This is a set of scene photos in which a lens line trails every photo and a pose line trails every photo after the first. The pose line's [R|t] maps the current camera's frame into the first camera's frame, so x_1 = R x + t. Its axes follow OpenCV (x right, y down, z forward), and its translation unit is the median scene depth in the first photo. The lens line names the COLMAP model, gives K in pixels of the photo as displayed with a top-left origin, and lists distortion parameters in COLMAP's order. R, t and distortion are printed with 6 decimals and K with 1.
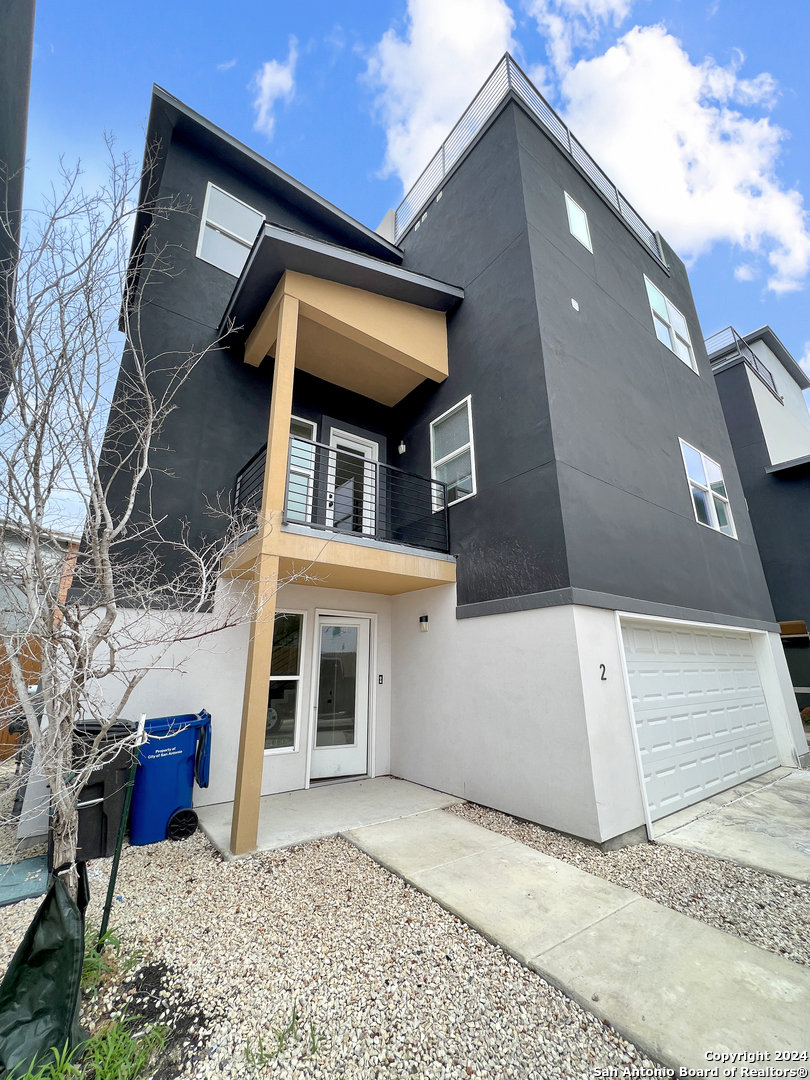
lens RADIAL K [[439.6, 0, 407.1], [0, 439.6, 536.6], [0, 0, 1]] dist [-0.000384, -0.000507]
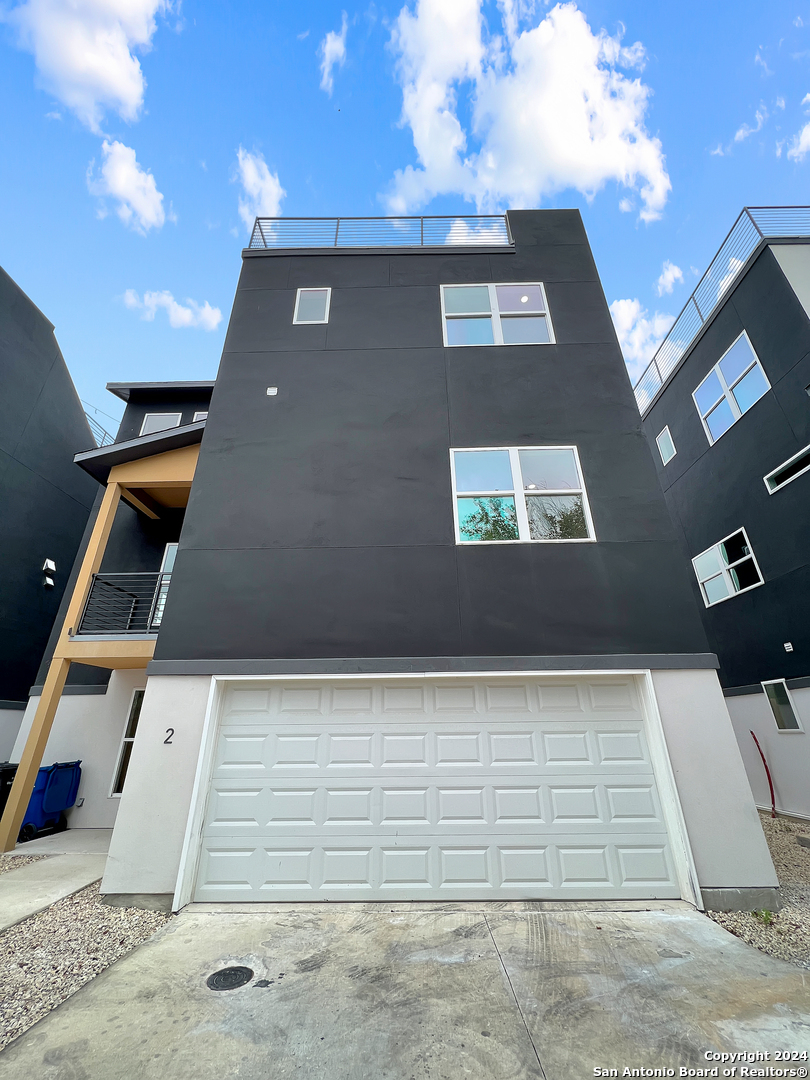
lens RADIAL K [[440.3, 0, 409.7], [0, 440.3, 538.0], [0, 0, 1]] dist [-0.008628, 0.000093]
pose [[0.792176, -0.251626, -0.556005, 1.522178], [0.180902, 0.966918, -0.179846, 0.125868], [0.582864, 0.041887, 0.811489, 0.410761]]
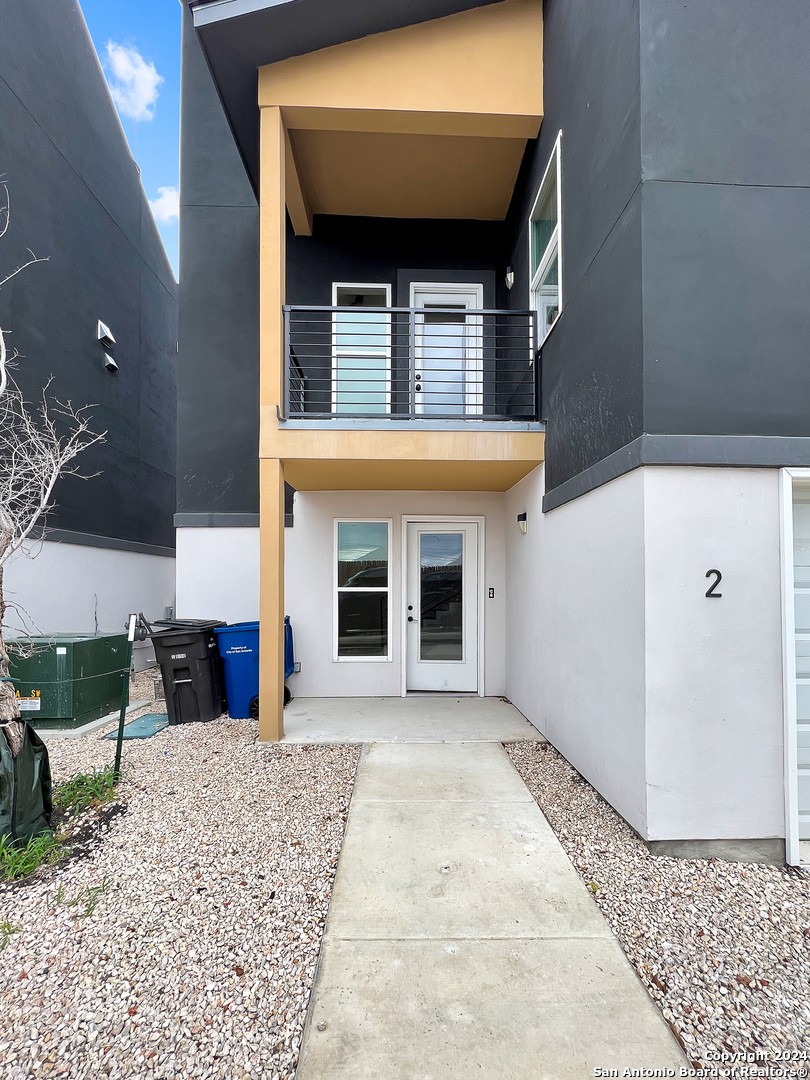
lens RADIAL K [[458.8, 0, 405.6], [0, 458.8, 582.4], [0, 0, 1]] dist [-0.005153, 0.001170]
pose [[0.820127, 0.003861, -0.572168, 0.422460], [0.158764, 0.959176, 0.234040, 0.102838], [0.549714, -0.282783, 0.786033, 0.313497]]
